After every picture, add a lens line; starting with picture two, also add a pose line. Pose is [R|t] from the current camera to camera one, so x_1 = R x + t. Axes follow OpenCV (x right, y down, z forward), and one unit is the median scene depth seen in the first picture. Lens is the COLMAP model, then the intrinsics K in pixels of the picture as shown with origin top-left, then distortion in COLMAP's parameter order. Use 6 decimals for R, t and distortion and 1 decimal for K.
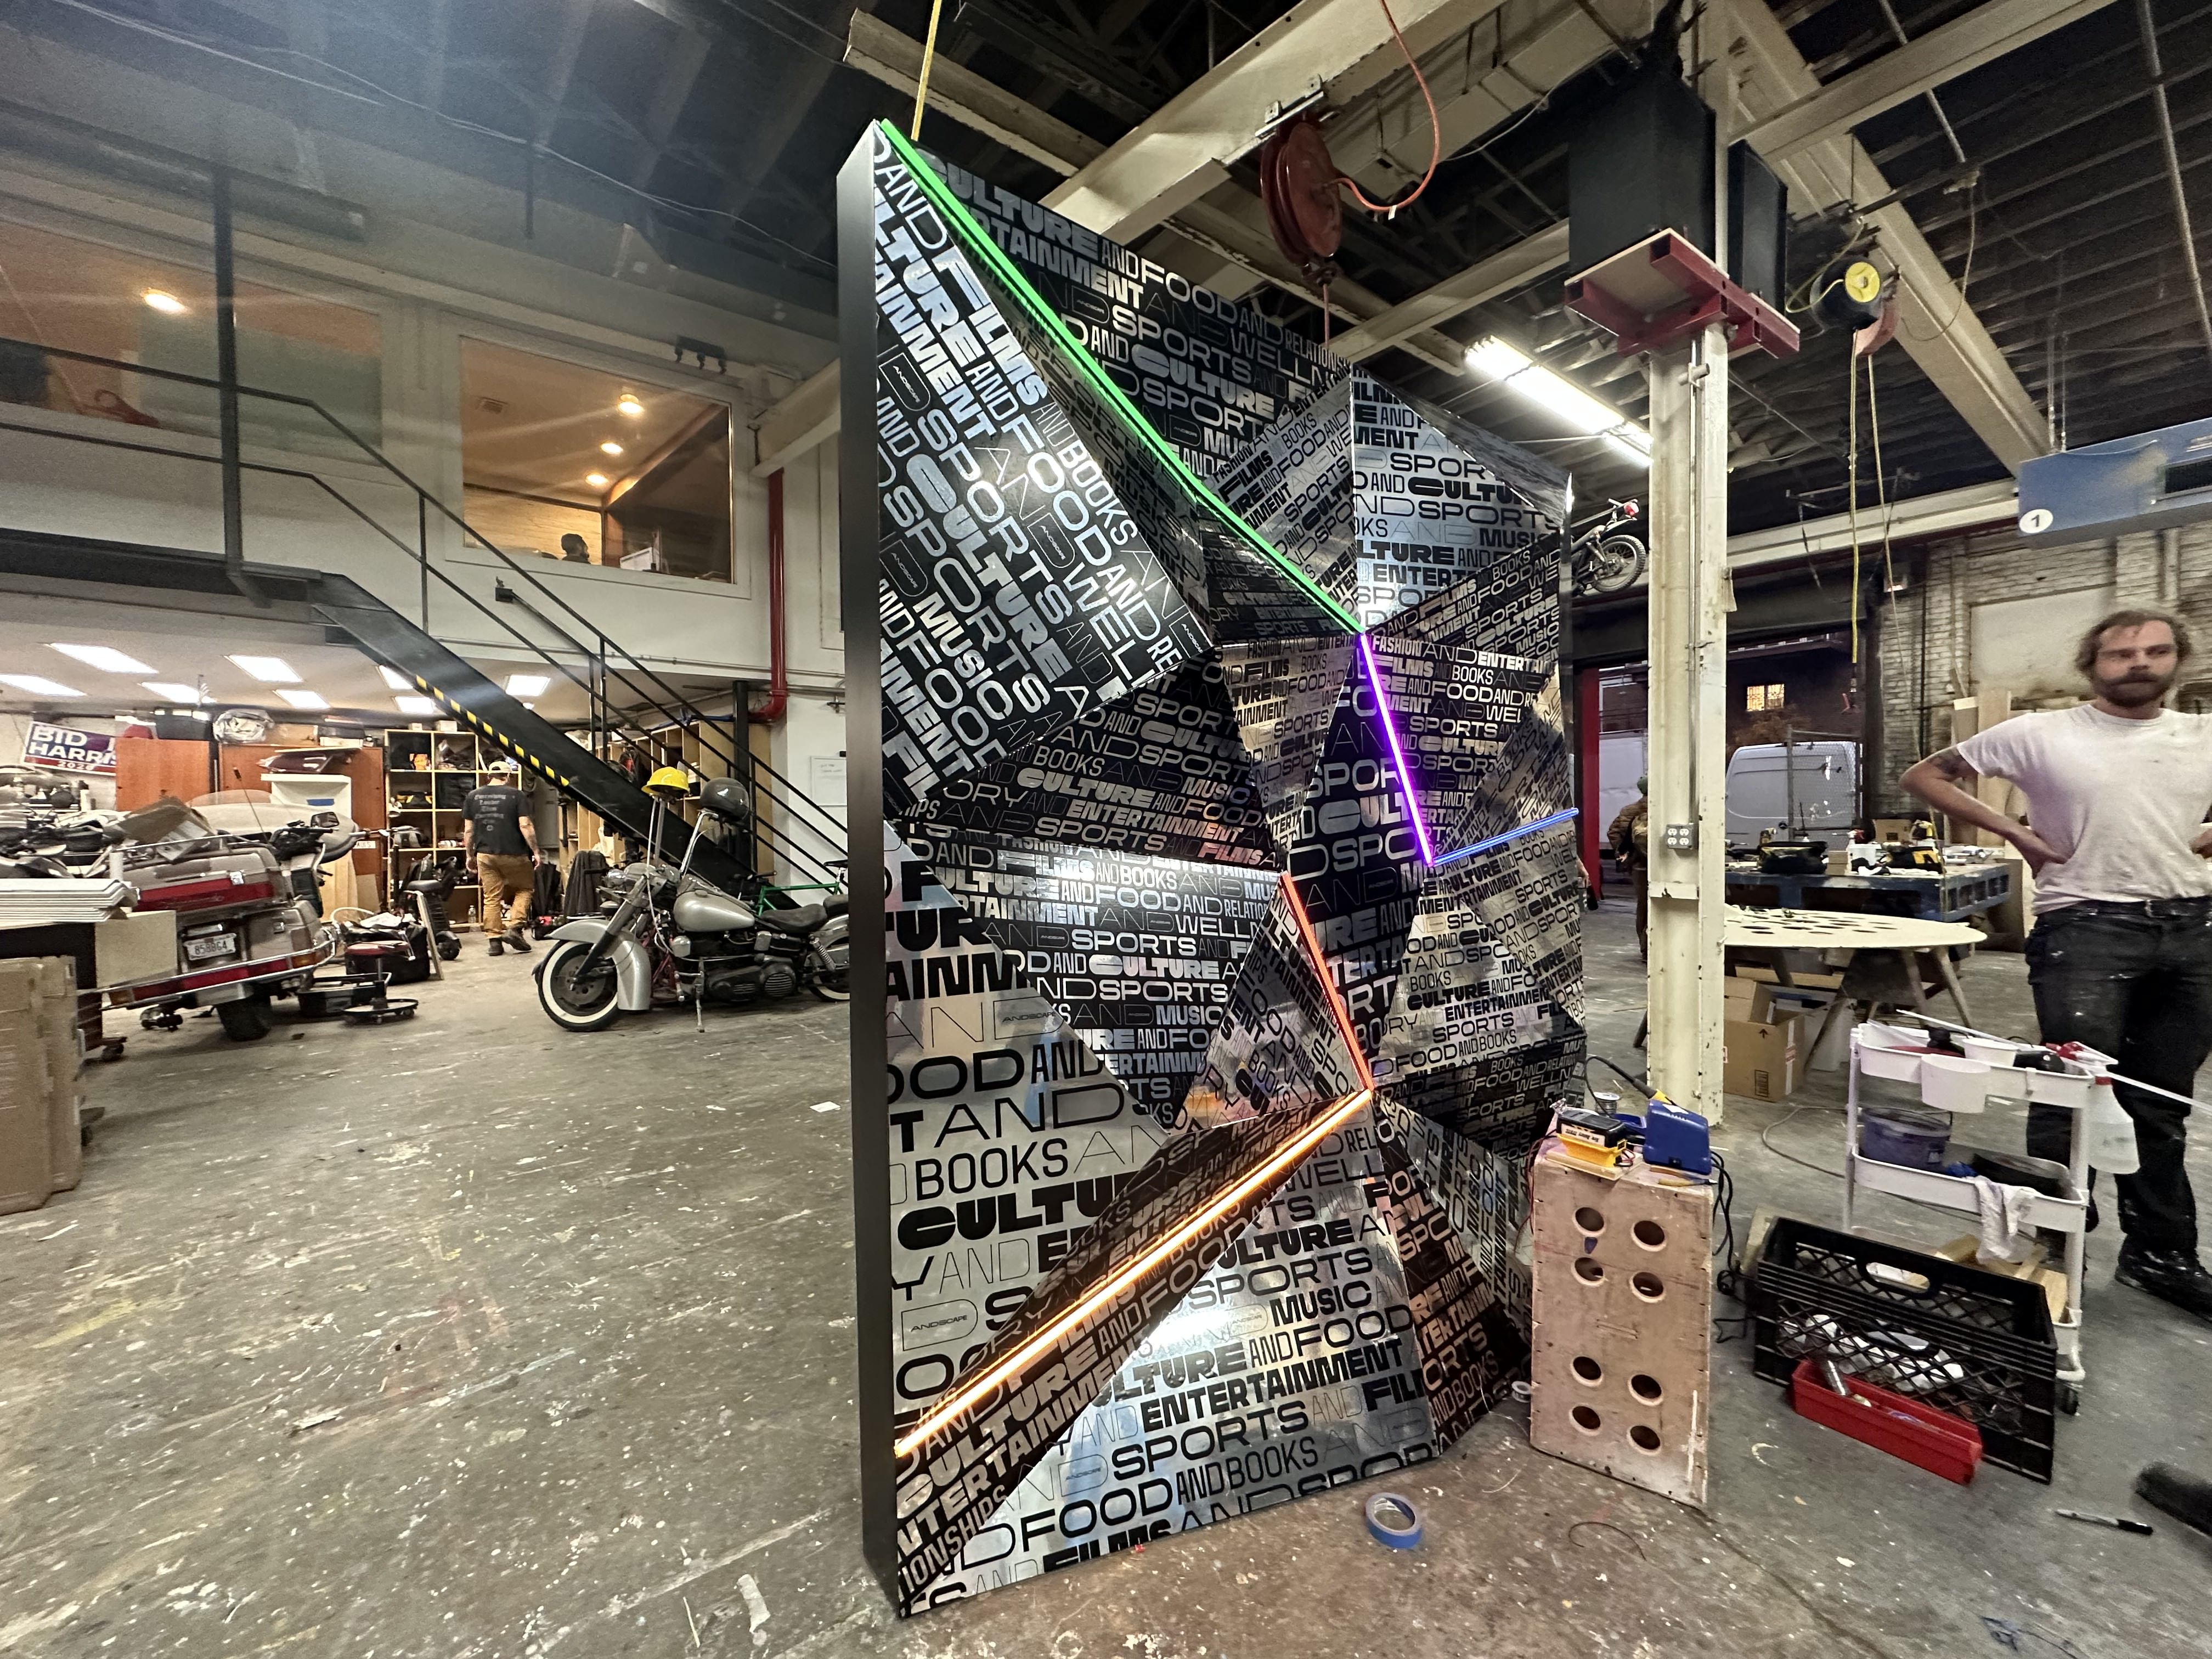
lens RADIAL K [[891.6, 0, 1103.1], [0, 891.6, 831.5], [0, 0, 1]] dist [0.001532, -0.000269]
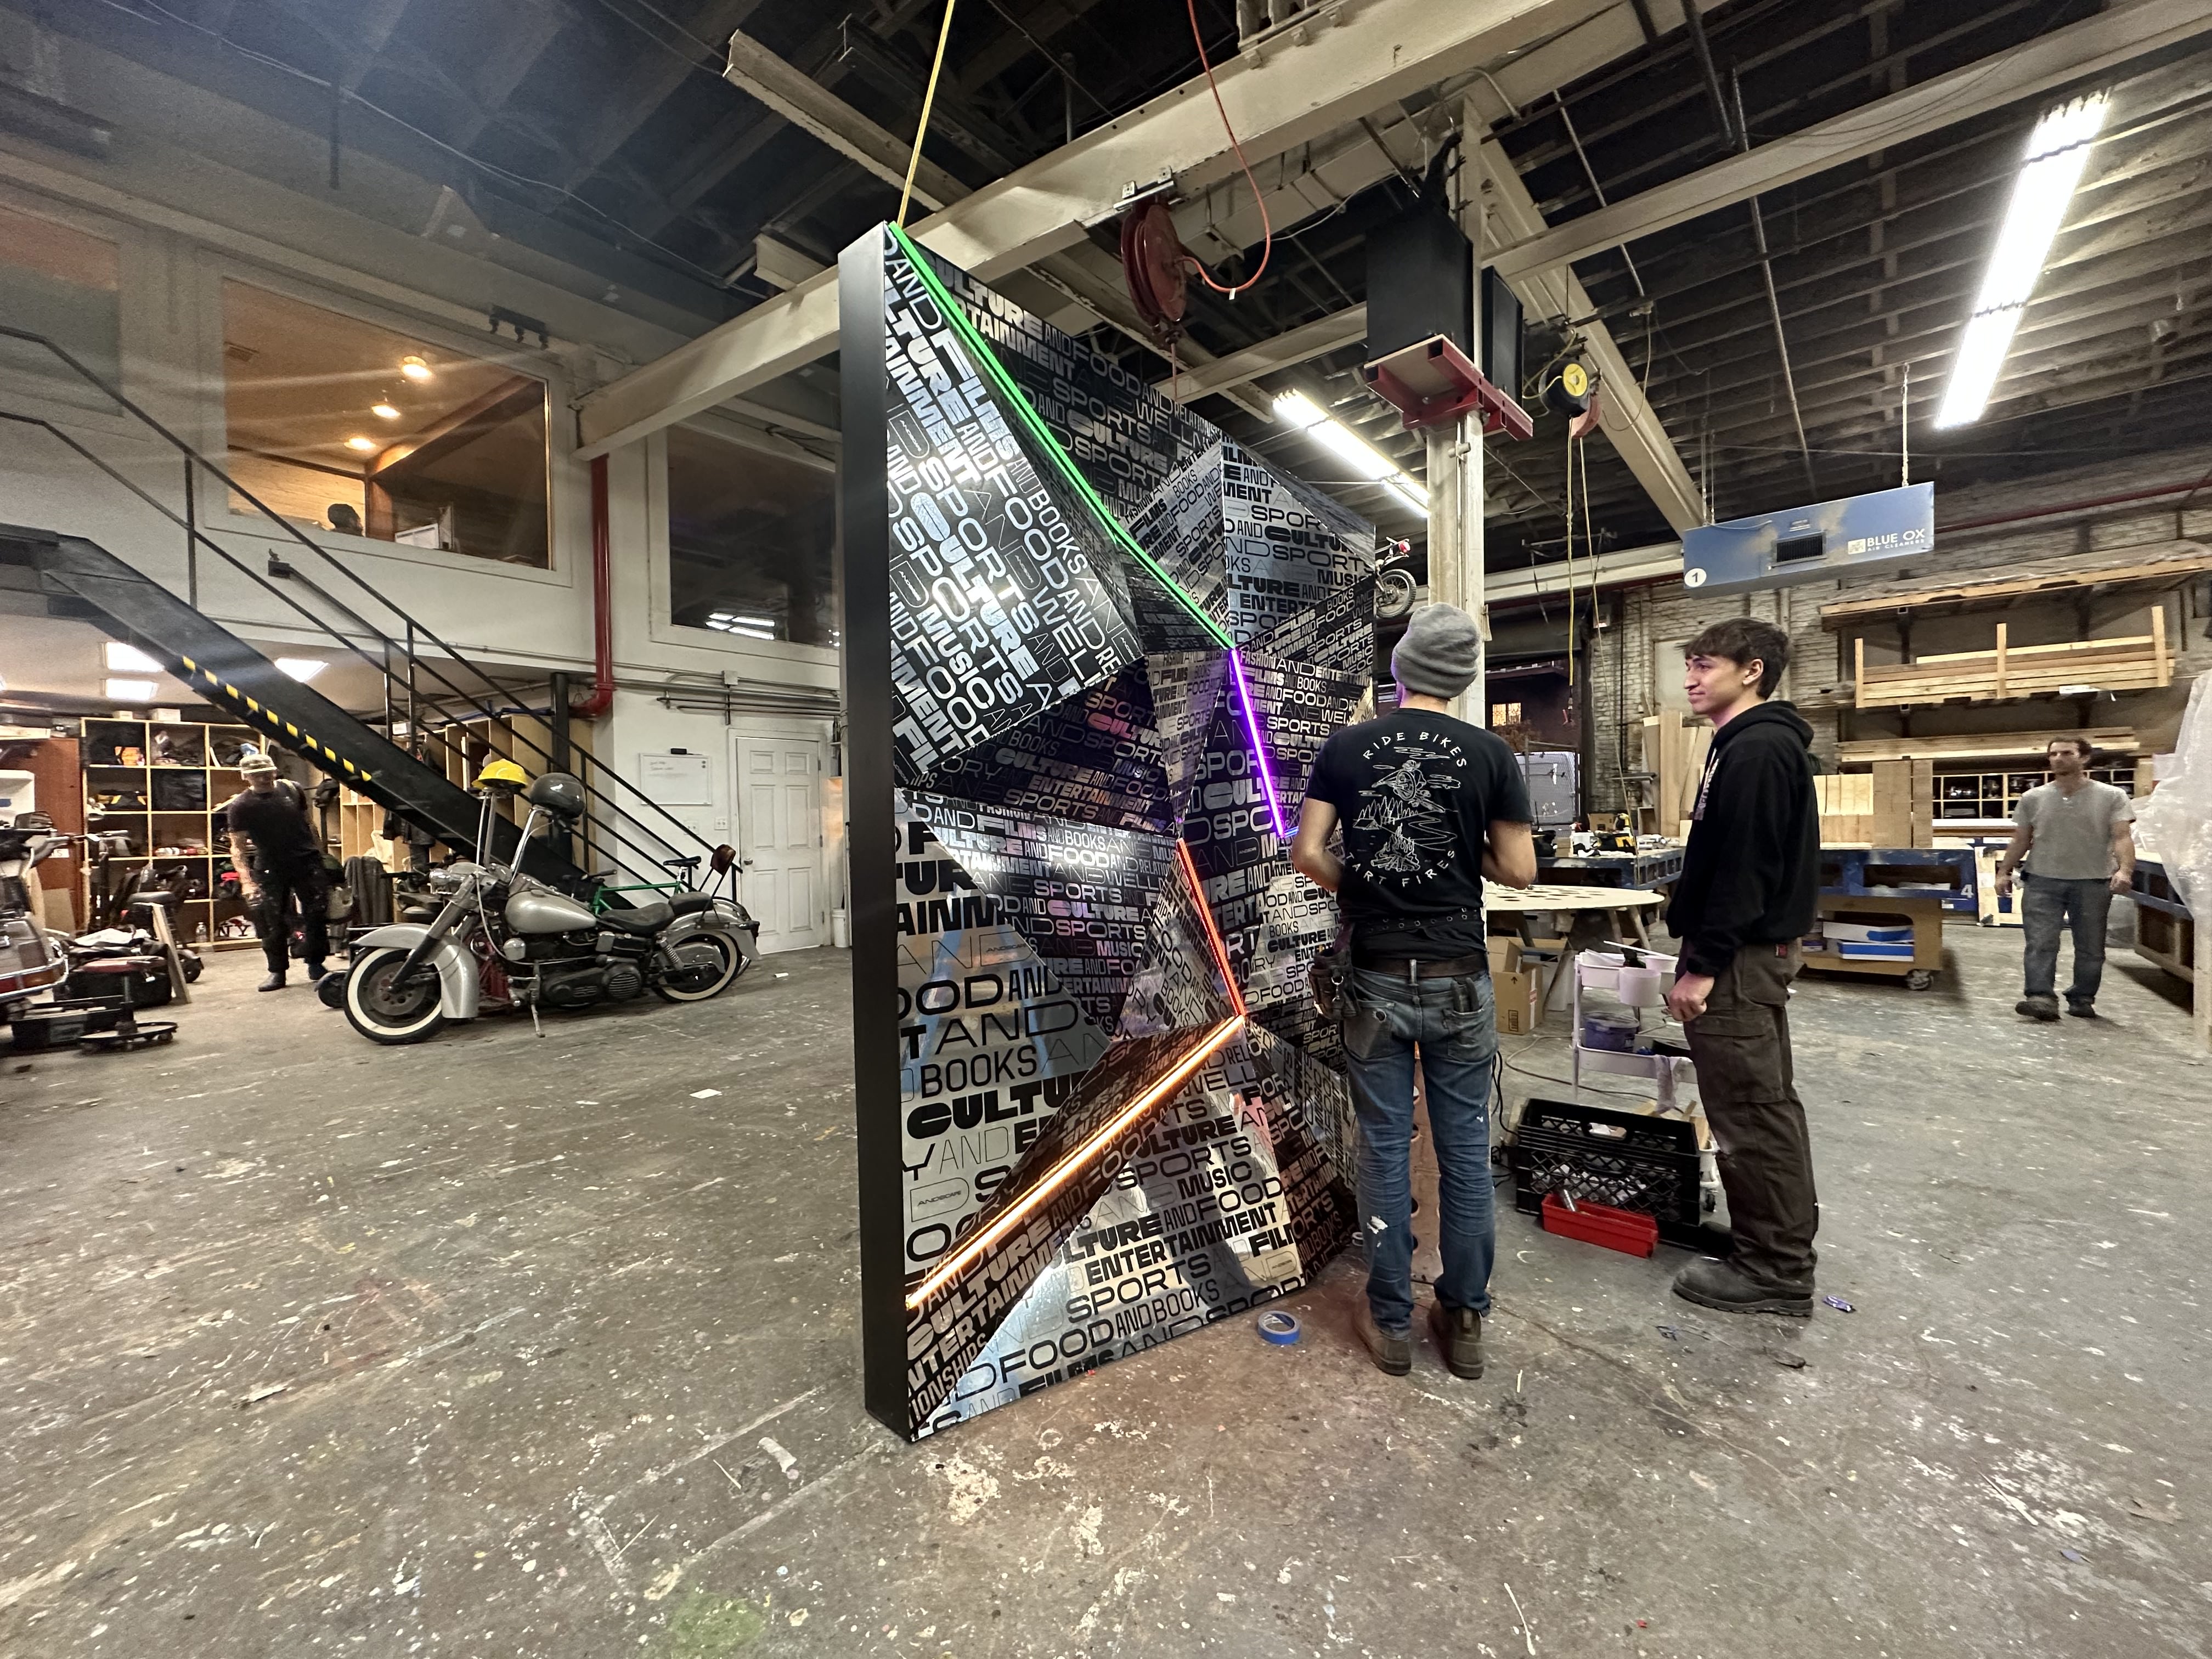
lens RADIAL K [[891.6, 0, 1109.5], [0, 891.6, 832.5], [0, 0, 1]] dist [0.001532, -0.000269]
pose [[0.976059, -0.009075, 0.217315, -0.093907], [0.010263, 0.999938, -0.004337, 0.023657], [-0.217263, 0.006463, 0.976092, -0.109808]]
